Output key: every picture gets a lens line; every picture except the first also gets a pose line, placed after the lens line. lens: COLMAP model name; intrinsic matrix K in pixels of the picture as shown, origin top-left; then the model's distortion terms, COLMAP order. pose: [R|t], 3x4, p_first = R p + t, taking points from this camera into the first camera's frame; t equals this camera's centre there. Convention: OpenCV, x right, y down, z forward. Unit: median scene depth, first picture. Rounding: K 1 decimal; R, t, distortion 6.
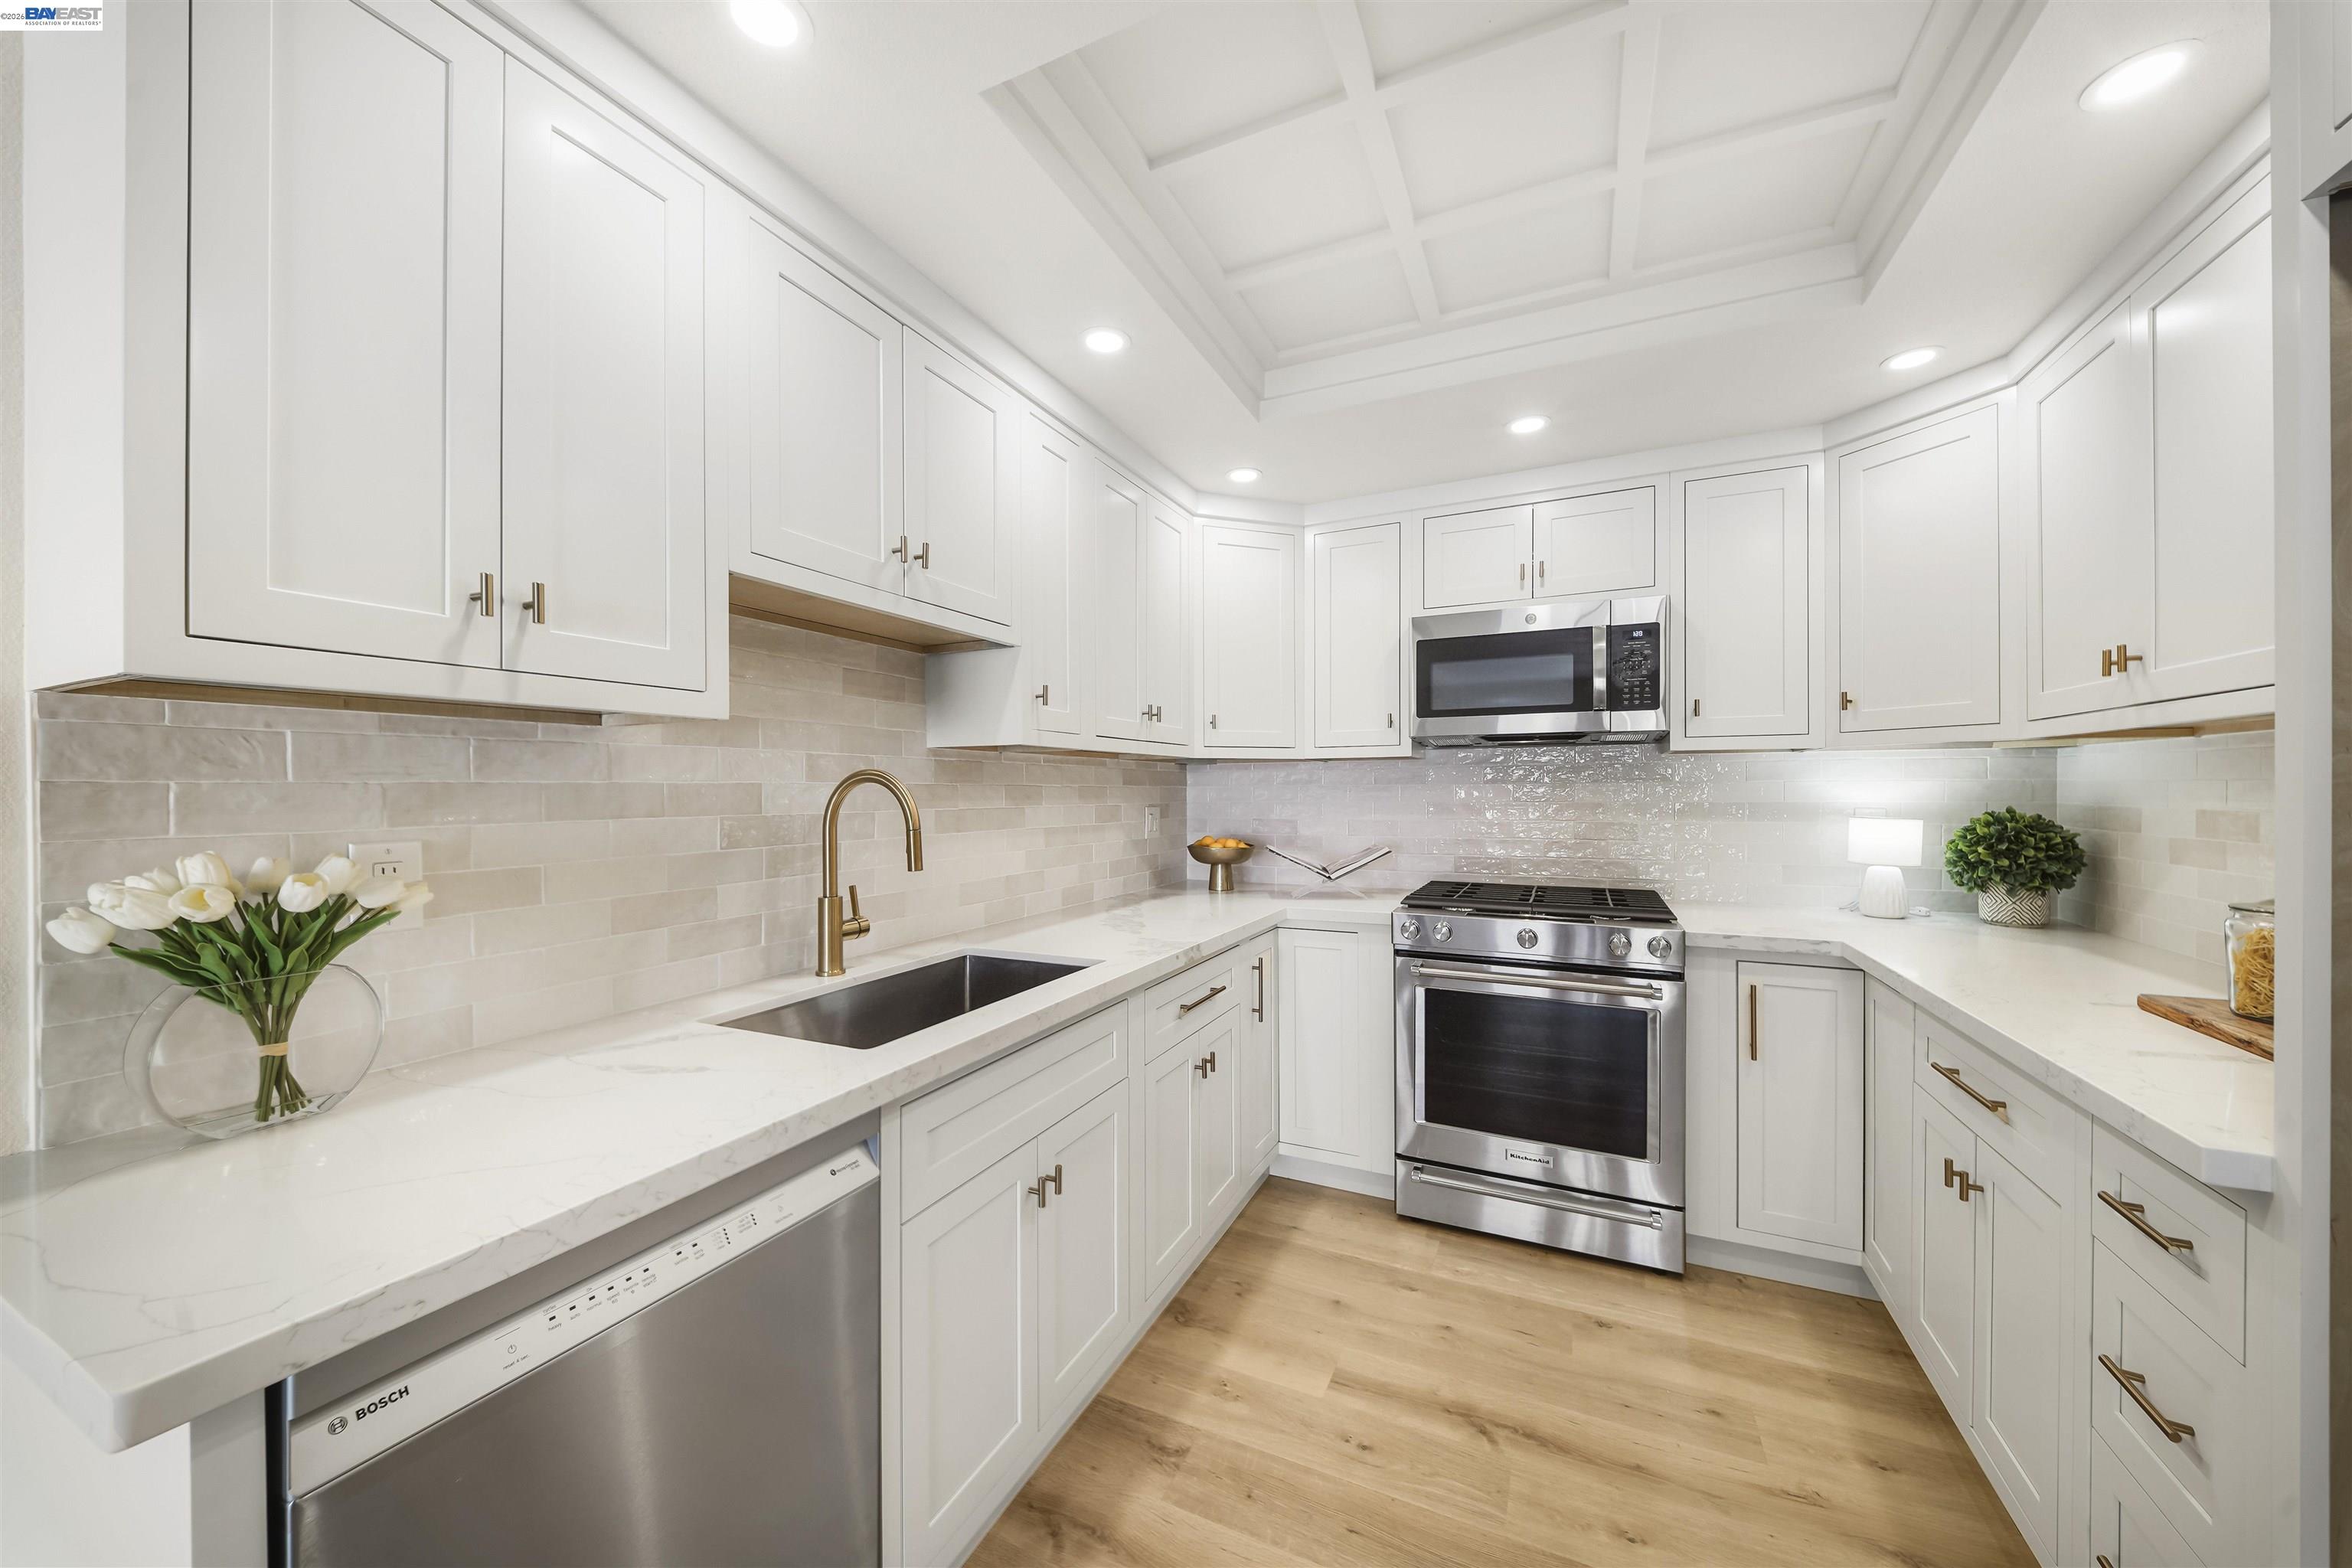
lens RADIAL K [[833.2, 0, 1160.1], [0, 833.2, 791.3], [0, 0, 1]] dist [0.009658, -0.012208]
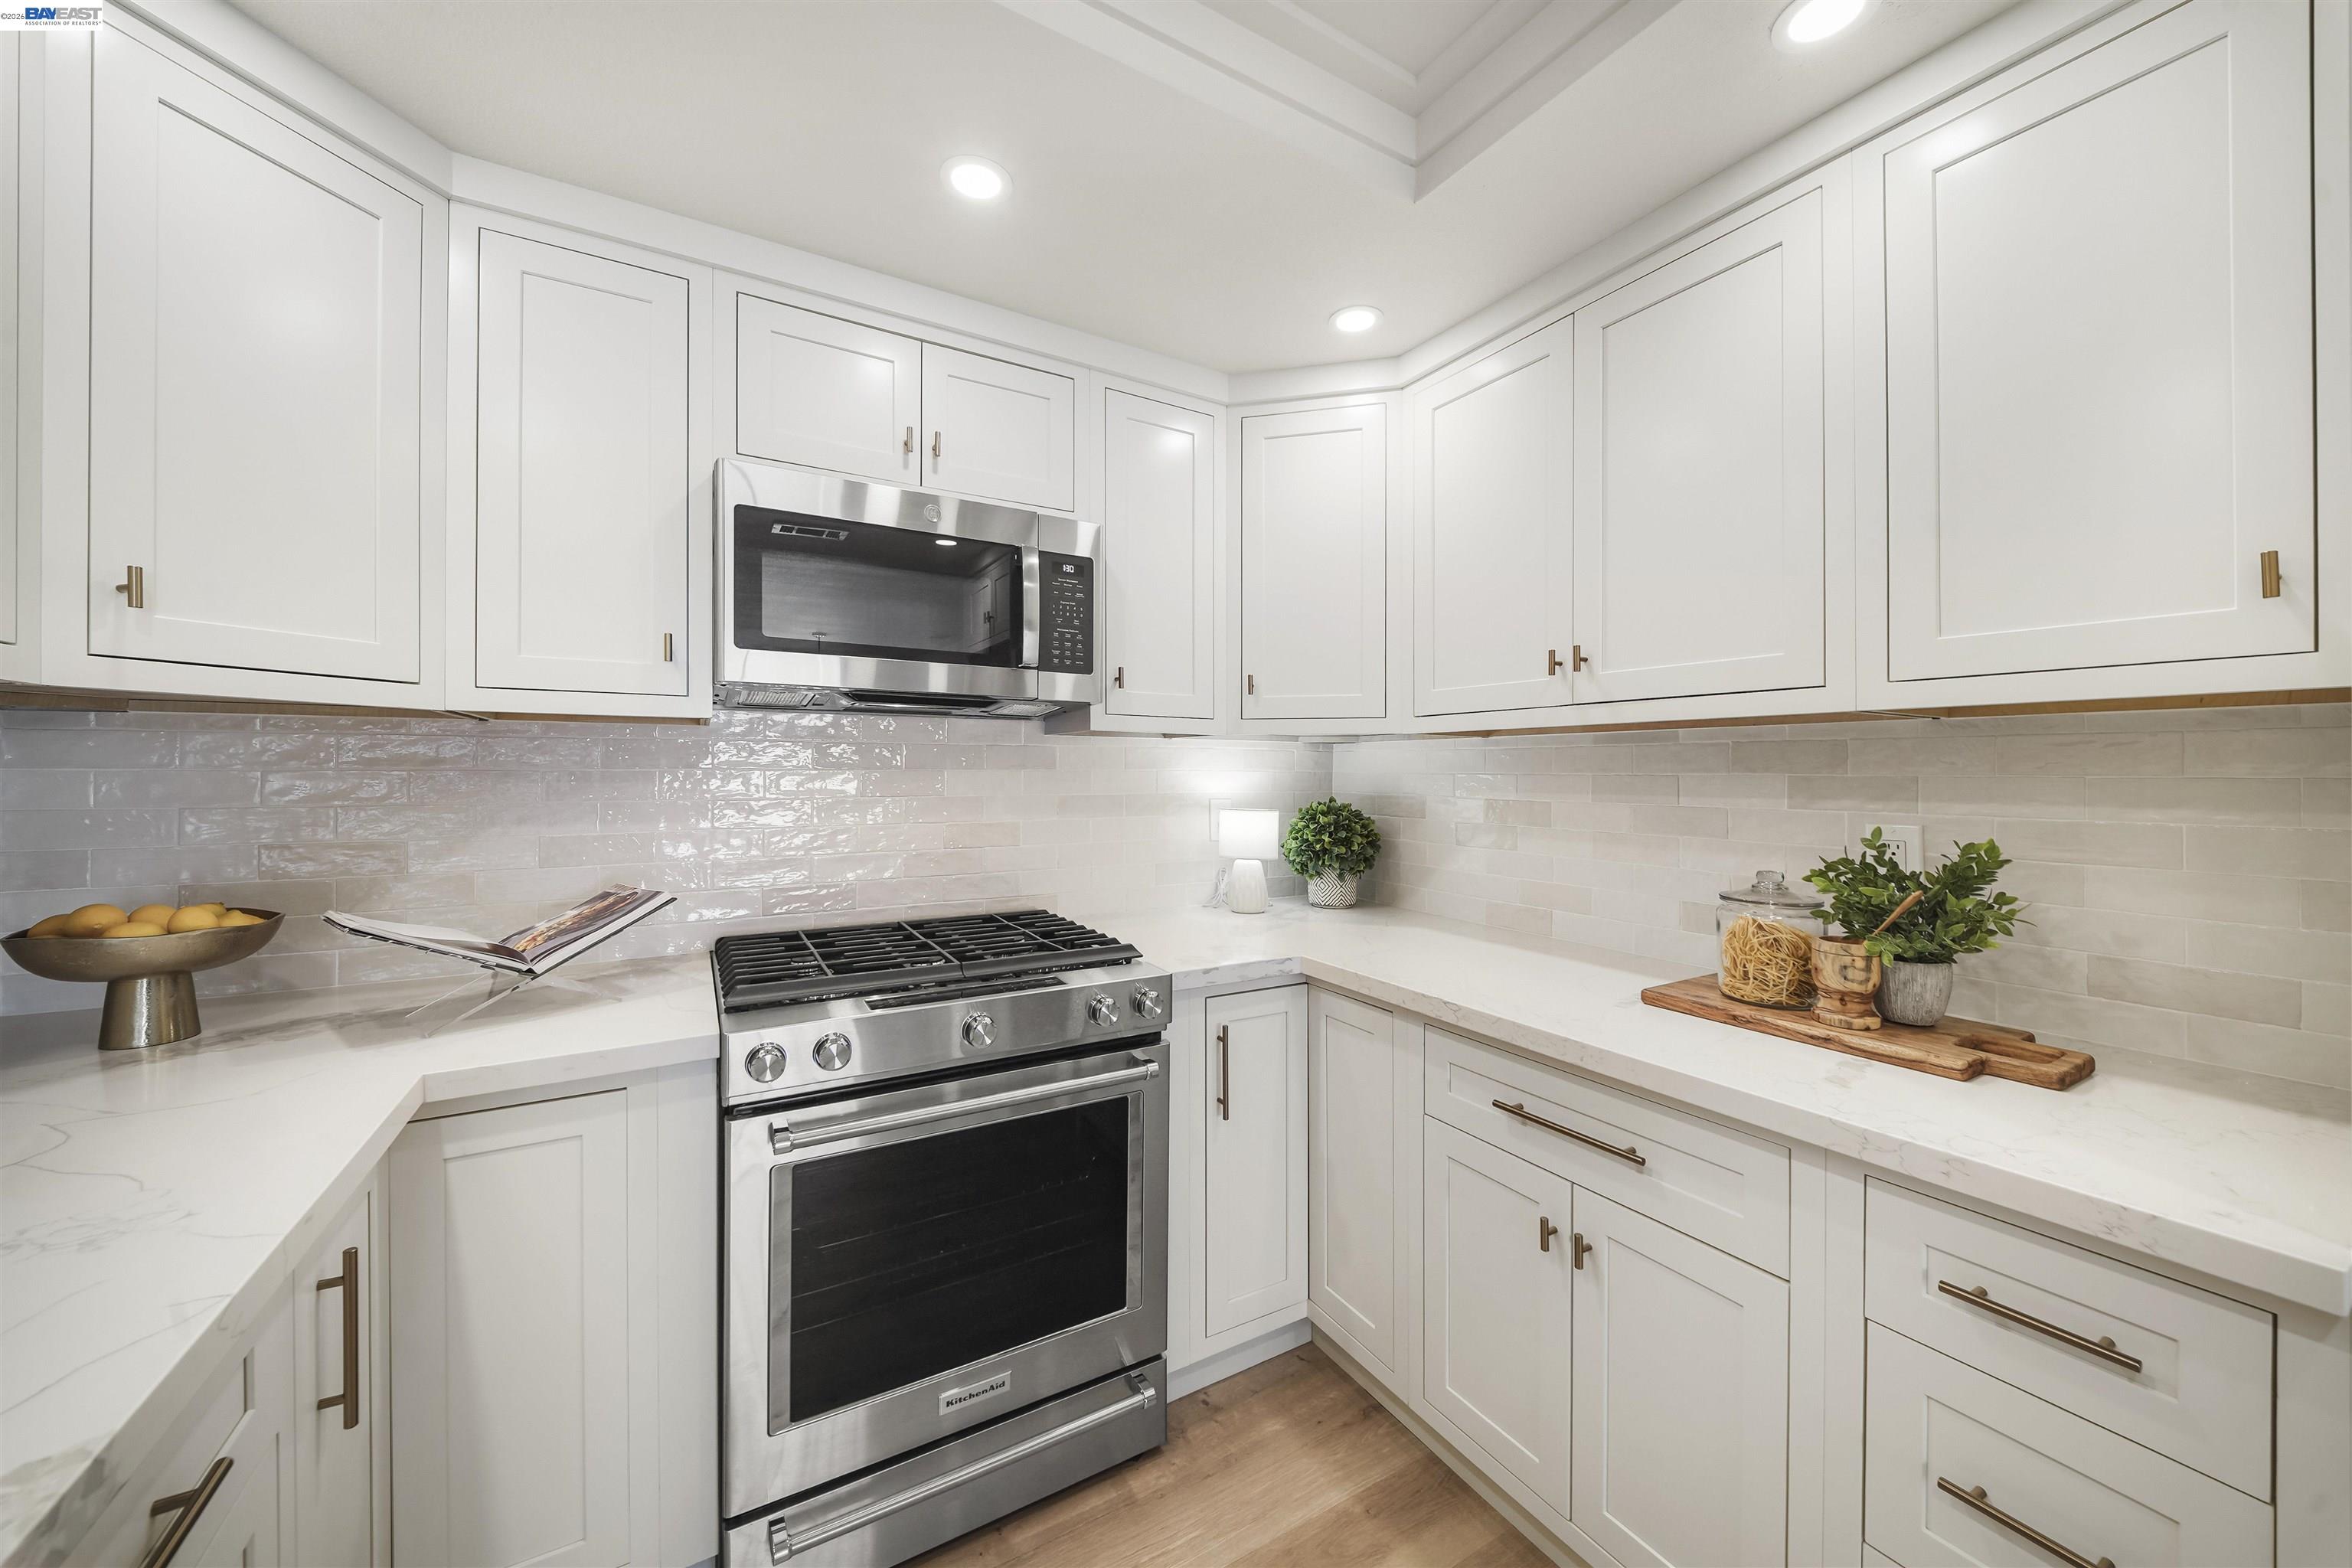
lens RADIAL K [[843.7, 0, 1202.8], [0, 843.7, 774.8], [0, 0, 1]] dist [0.002719, -0.003876]
pose [[0.541737, 0.002018, 0.840546, 0.015659], [-0.003787, 0.999993, 0.000040, -0.009235], [-0.840540, -0.003205, 0.541740, 0.557734]]
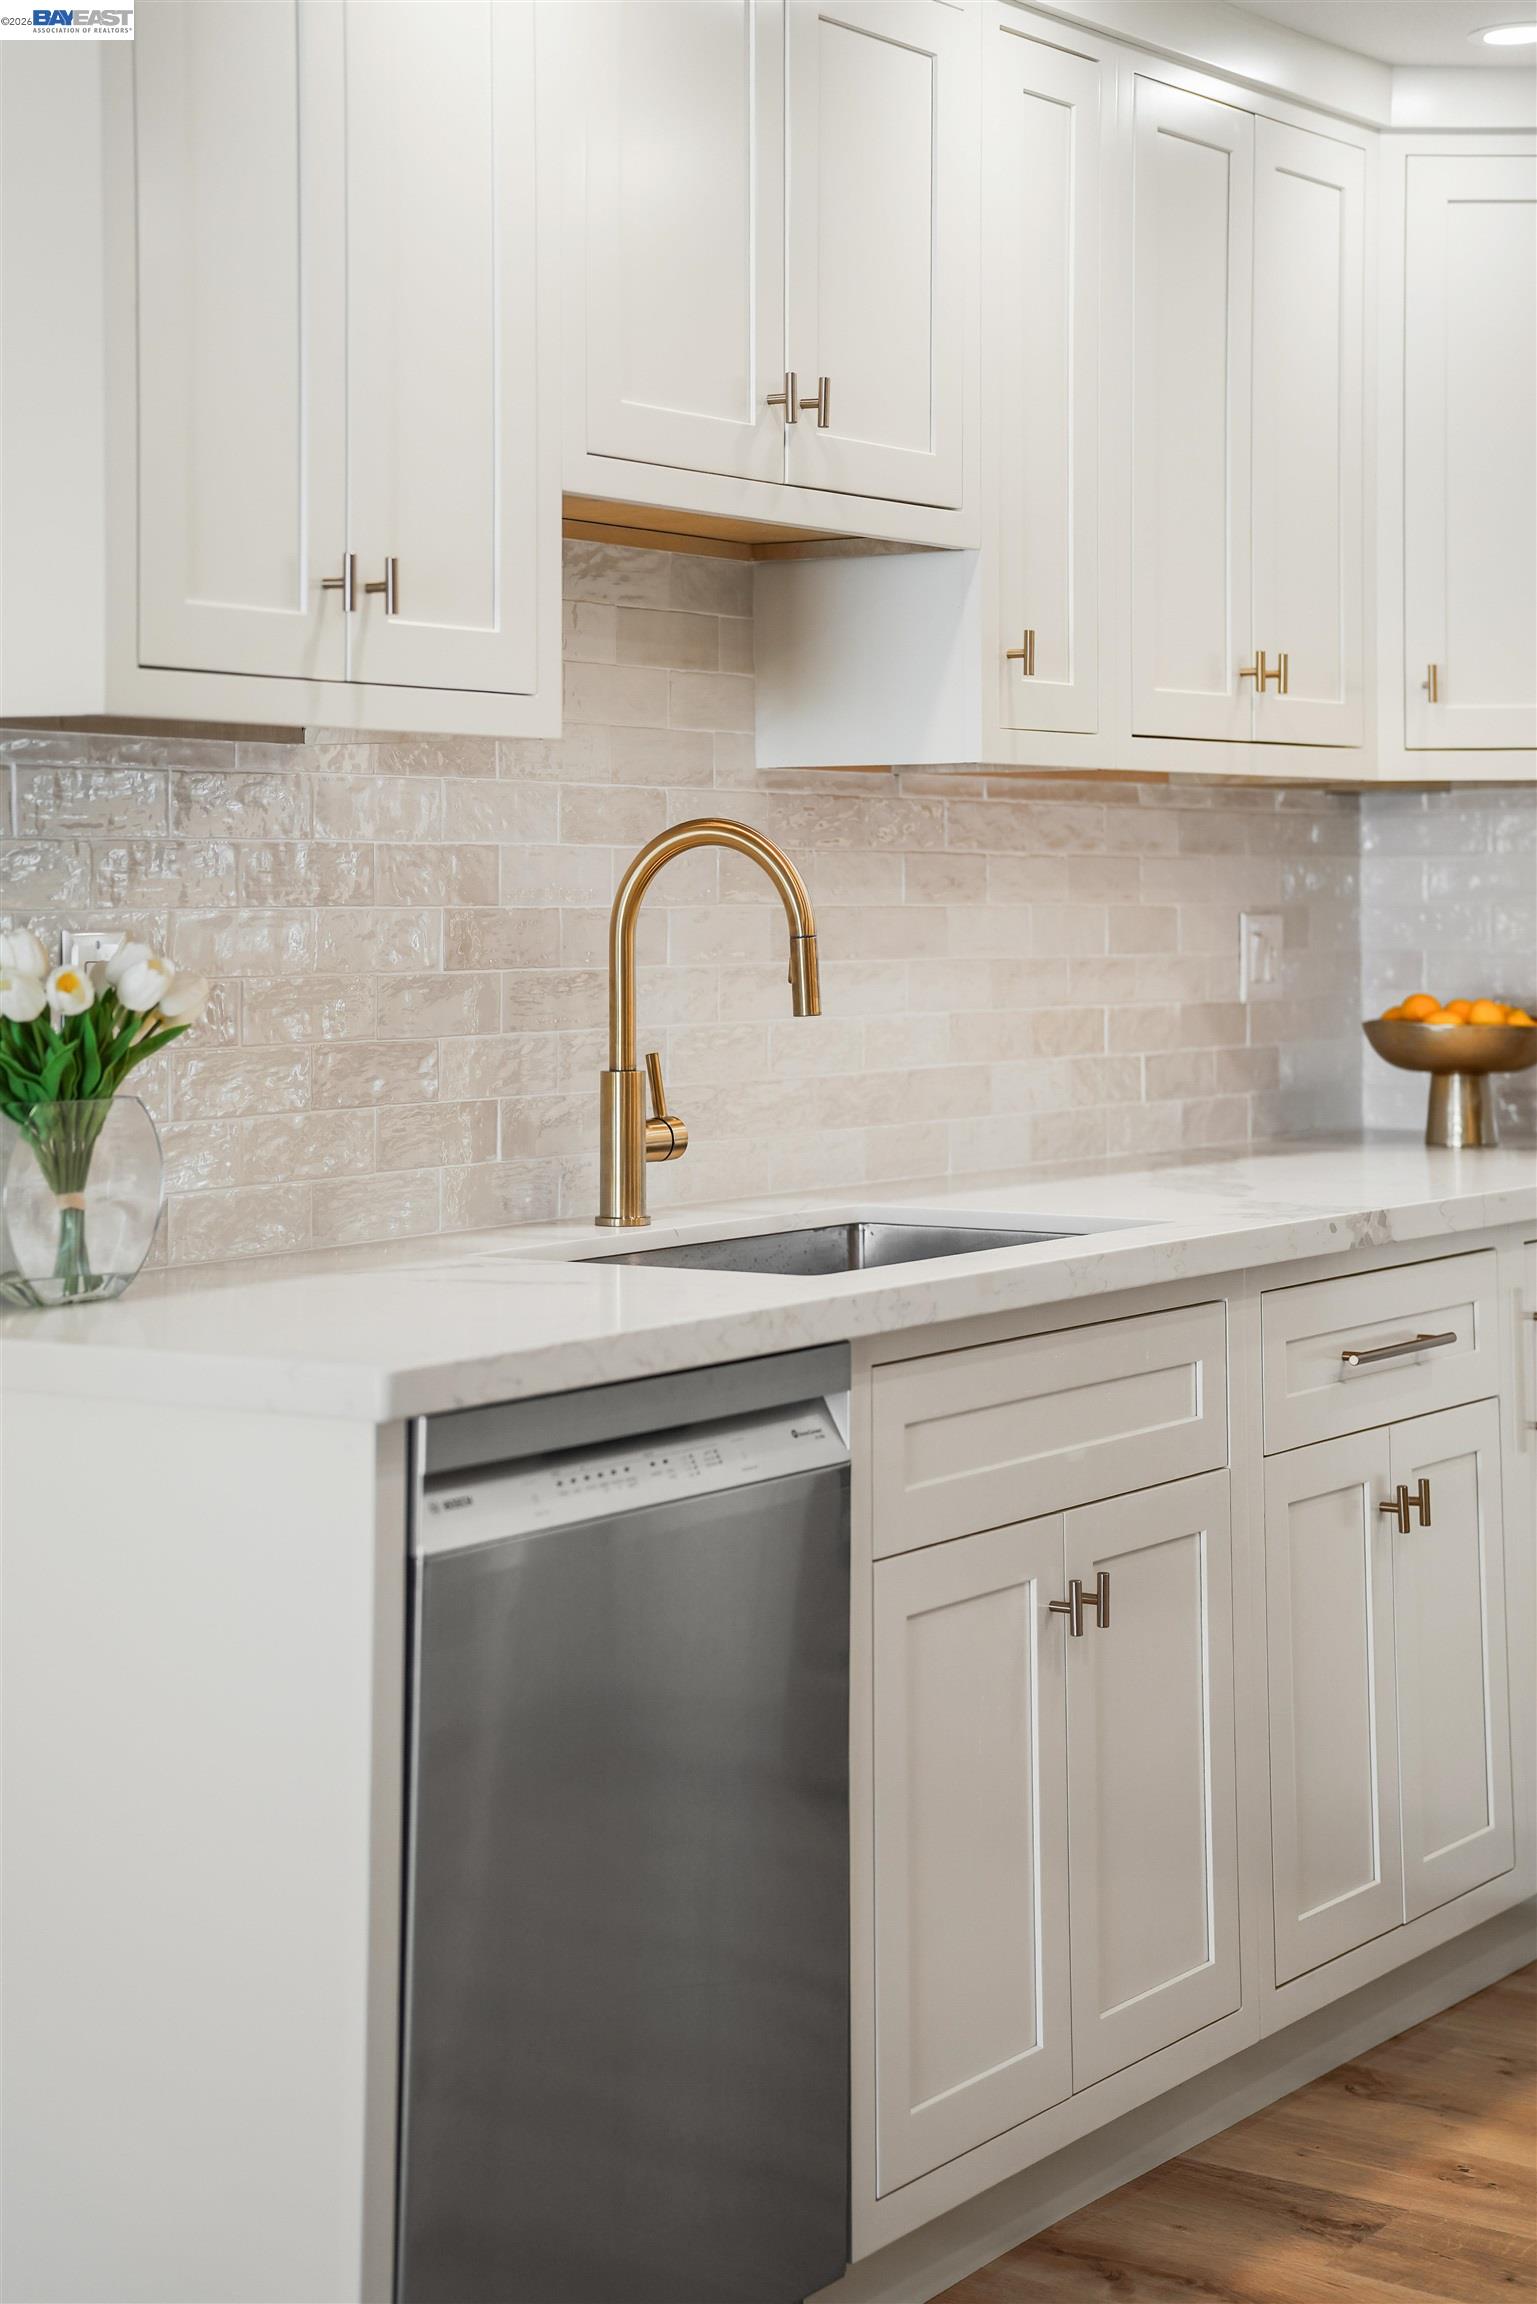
lens RADIAL K [[3962.0, 0, 538.3], [0, 3962.0, 823.6], [0, 0, 1]] dist [0.206002, 0.071325]
pose [[0.984253, -0.003325, -0.176736, -0.017693], [-0.000227, 0.999798, -0.020075, 0.020472], [0.176767, 0.019799, 0.984054, -1.122011]]
